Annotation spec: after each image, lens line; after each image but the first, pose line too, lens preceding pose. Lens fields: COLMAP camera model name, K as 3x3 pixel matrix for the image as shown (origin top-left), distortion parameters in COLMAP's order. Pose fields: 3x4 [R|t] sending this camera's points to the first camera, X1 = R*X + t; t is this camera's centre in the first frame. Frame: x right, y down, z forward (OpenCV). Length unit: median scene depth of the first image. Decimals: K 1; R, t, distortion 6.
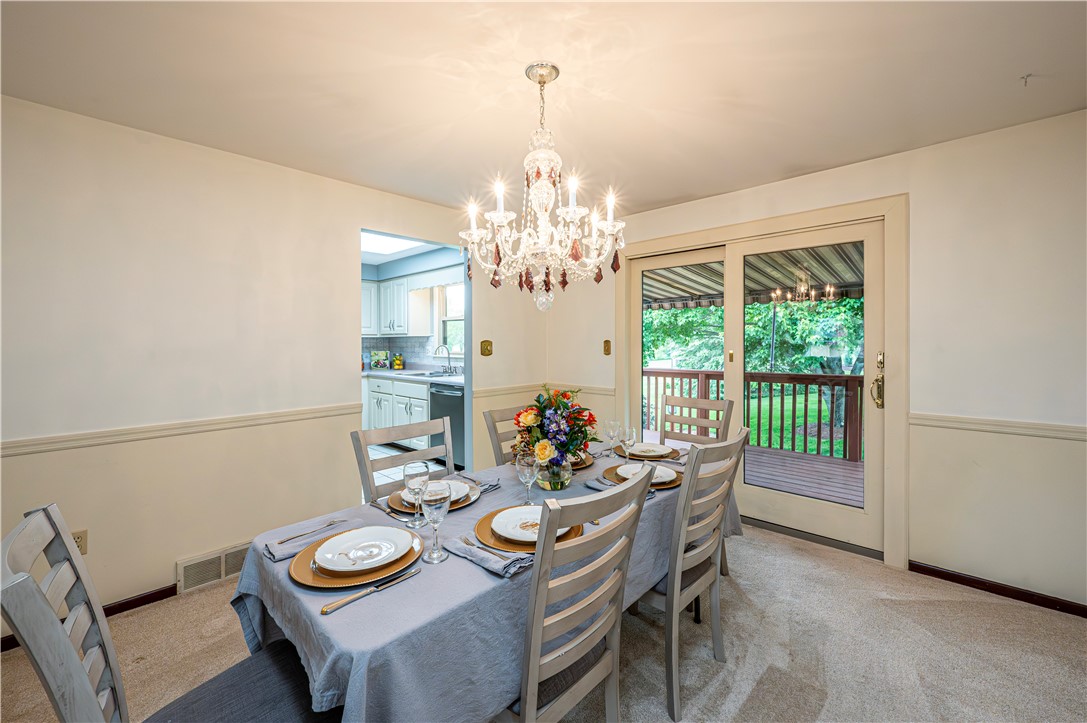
lens RADIAL K [[444.8, 0, 550.0], [0, 444.8, 347.6], [0, 0, 1]] dist [-0.000978, 0.000096]
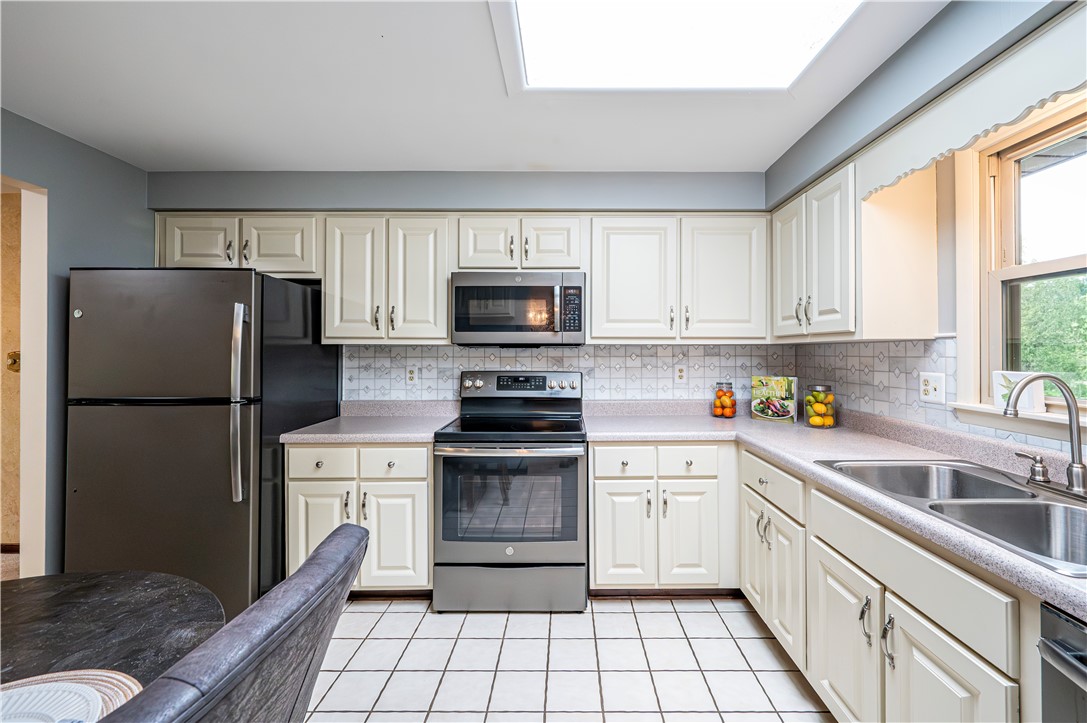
lens RADIAL K [[444.8, 0, 550.0], [0, 444.8, 347.6], [0, 0, 1]] dist [-0.000978, 0.000096]
pose [[0.655987, -0.002606, -0.754767, -0.205852], [-0.013558, 0.999792, -0.015236, -0.010552], [0.754650, 0.020227, 0.655816, 0.572809]]
